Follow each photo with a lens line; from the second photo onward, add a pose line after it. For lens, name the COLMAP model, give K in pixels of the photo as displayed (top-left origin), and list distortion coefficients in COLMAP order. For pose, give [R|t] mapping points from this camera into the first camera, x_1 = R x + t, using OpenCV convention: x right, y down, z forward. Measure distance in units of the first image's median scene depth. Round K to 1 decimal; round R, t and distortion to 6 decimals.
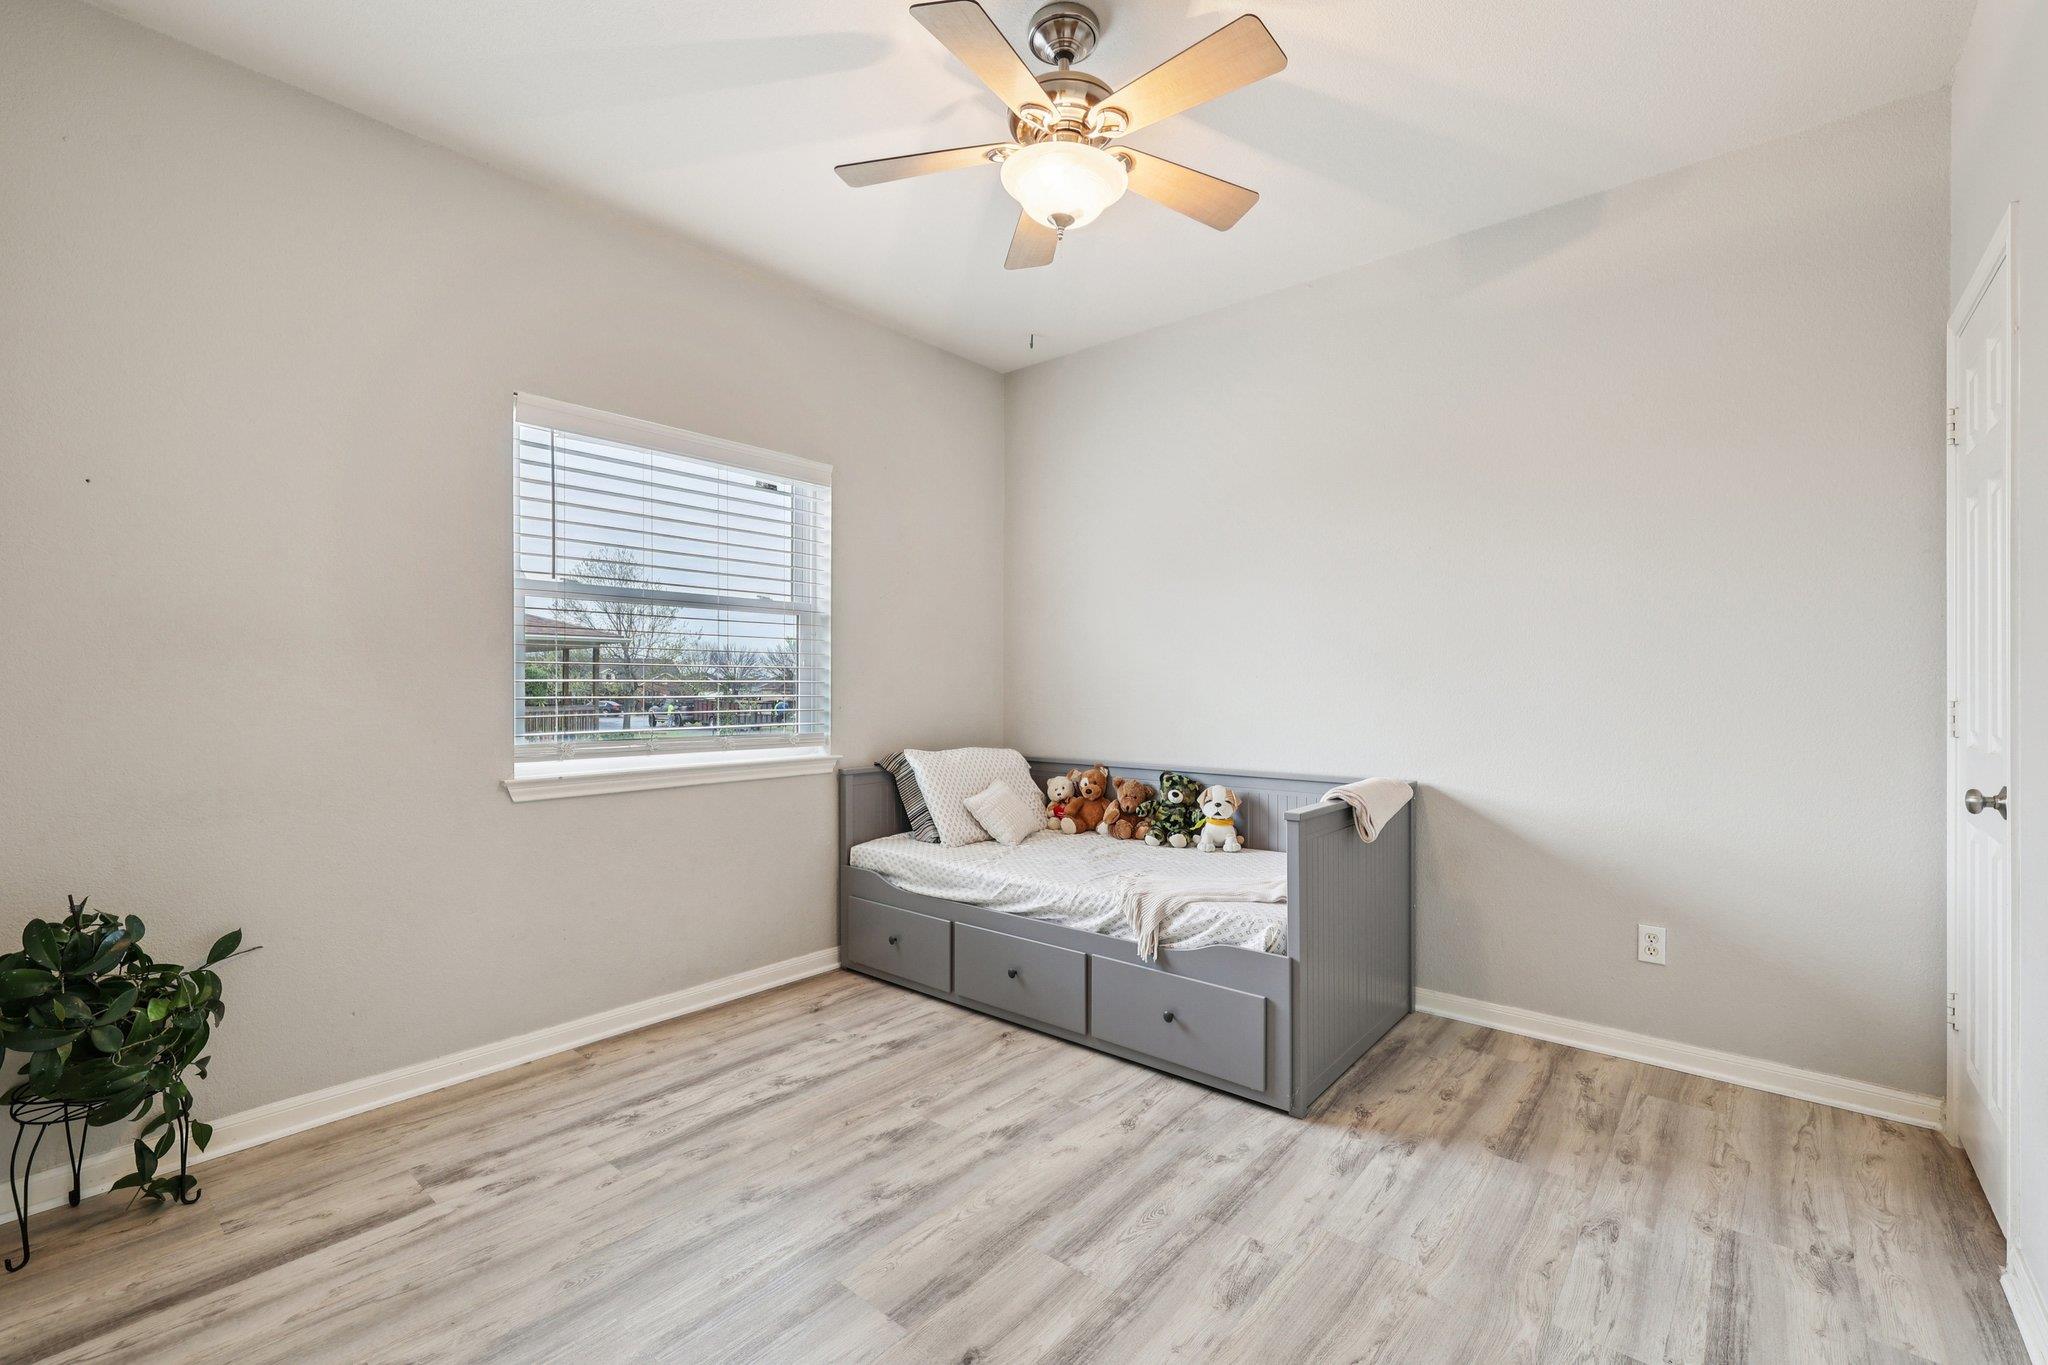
lens RADIAL K [[868.1, 0, 1016.9], [0, 868.1, 688.6], [0, 0, 1]] dist [-0.001367, 0.000515]
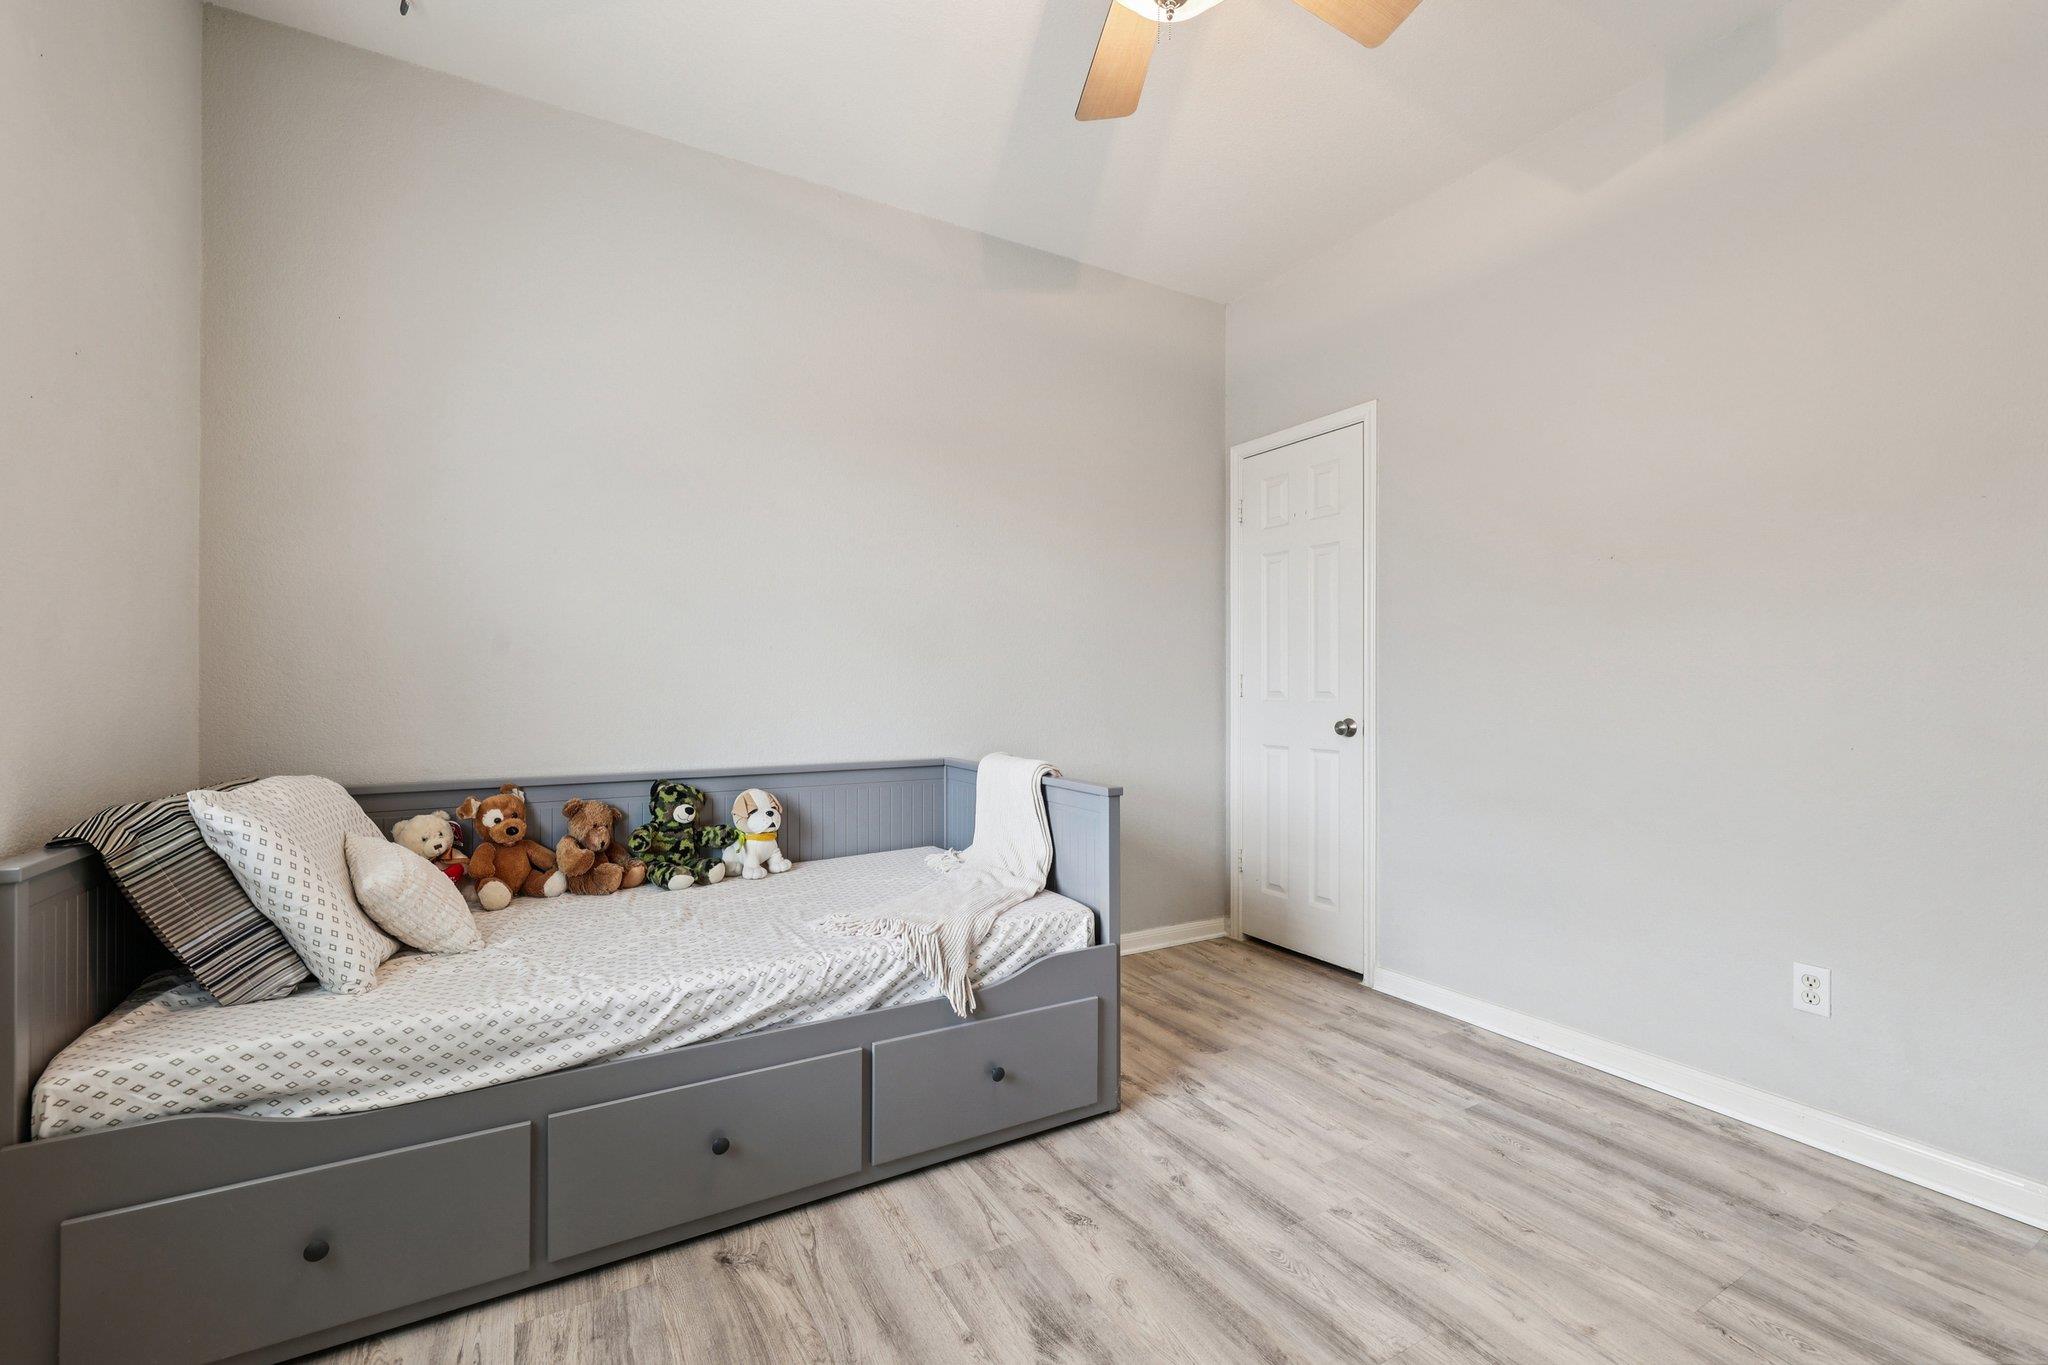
lens RADIAL K [[868.1, 0, 1014.2], [0, 868.1, 688.5], [0, 0, 1]] dist [-0.001367, 0.000515]
pose [[0.333222, 0.000001, 0.942848, -0.522067], [0.001653, 0.999998, -0.000585, 0.031400], [-0.942847, 0.001753, 0.333221, 0.685117]]
